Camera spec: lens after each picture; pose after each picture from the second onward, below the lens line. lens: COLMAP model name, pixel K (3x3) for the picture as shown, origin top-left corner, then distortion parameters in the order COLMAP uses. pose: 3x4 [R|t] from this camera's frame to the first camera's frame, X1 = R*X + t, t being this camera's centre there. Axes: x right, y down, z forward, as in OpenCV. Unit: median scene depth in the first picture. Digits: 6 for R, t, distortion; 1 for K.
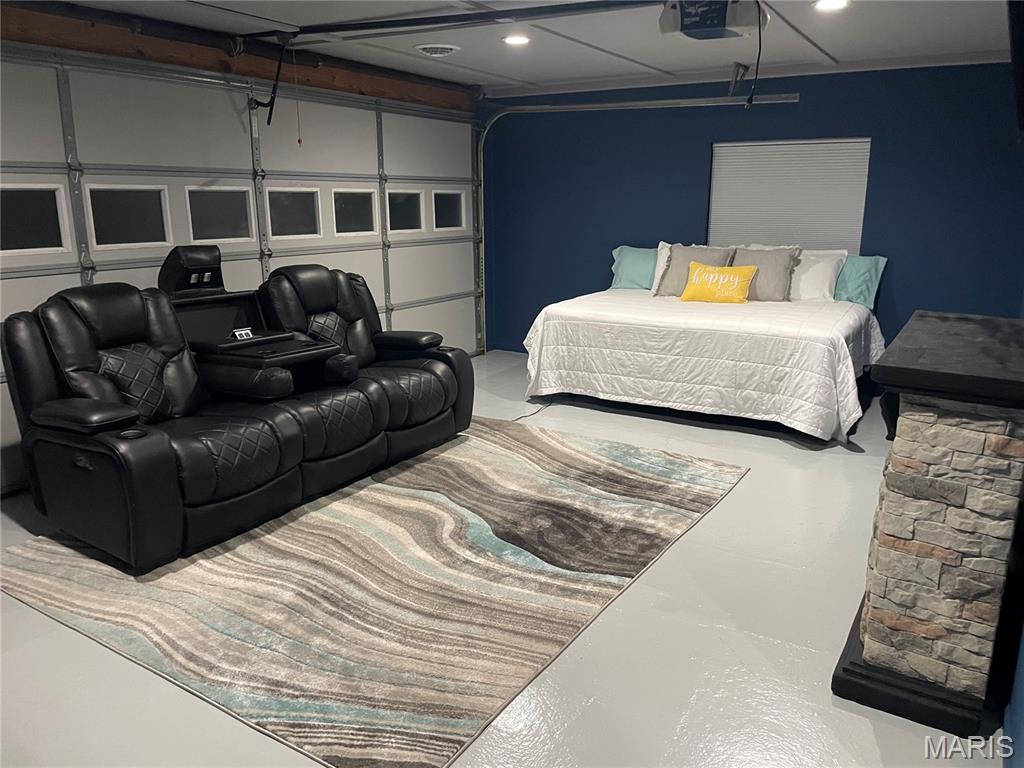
lens RADIAL K [[774.0, 0, 519.5], [0, 774.0, 379.6], [0, 0, 1]] dist [0.056541, -0.071787]
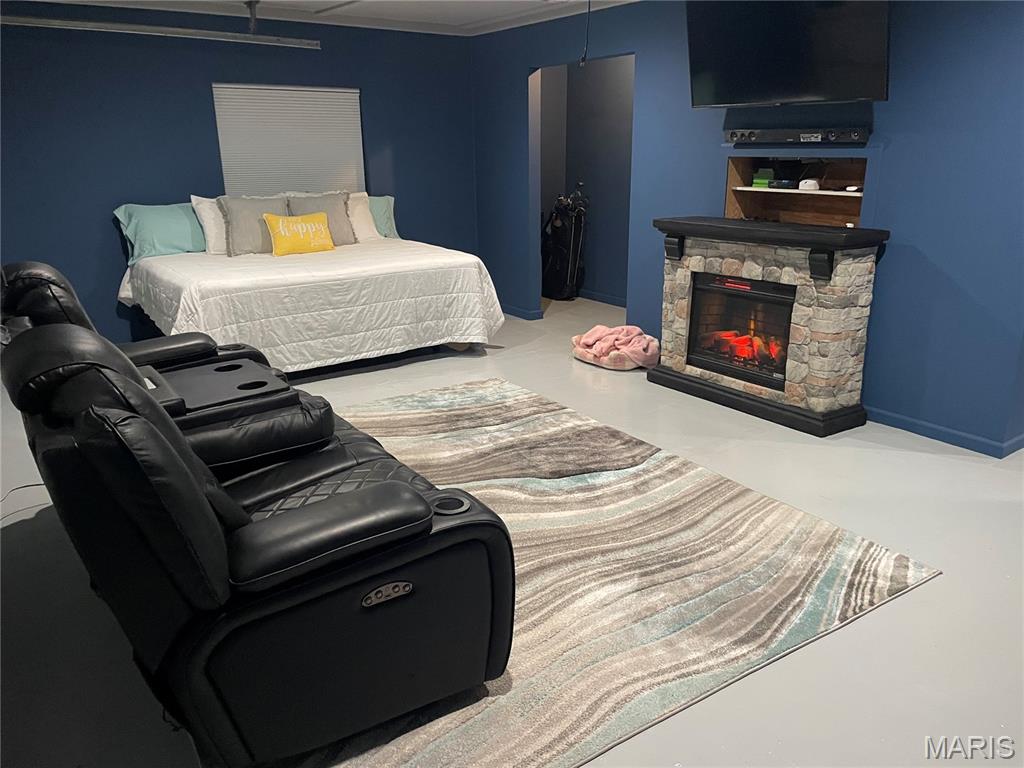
lens RADIAL K [[774.0, 0, 516.6], [0, 774.0, 389.6], [0, 0, 1]] dist [0.056541, -0.071787]
pose [[0.399525, -0.280270, 0.872828, -0.686147], [0.218654, 0.953772, 0.206176, -0.099373], [-0.890264, 0.108475, 0.442338, 0.435890]]
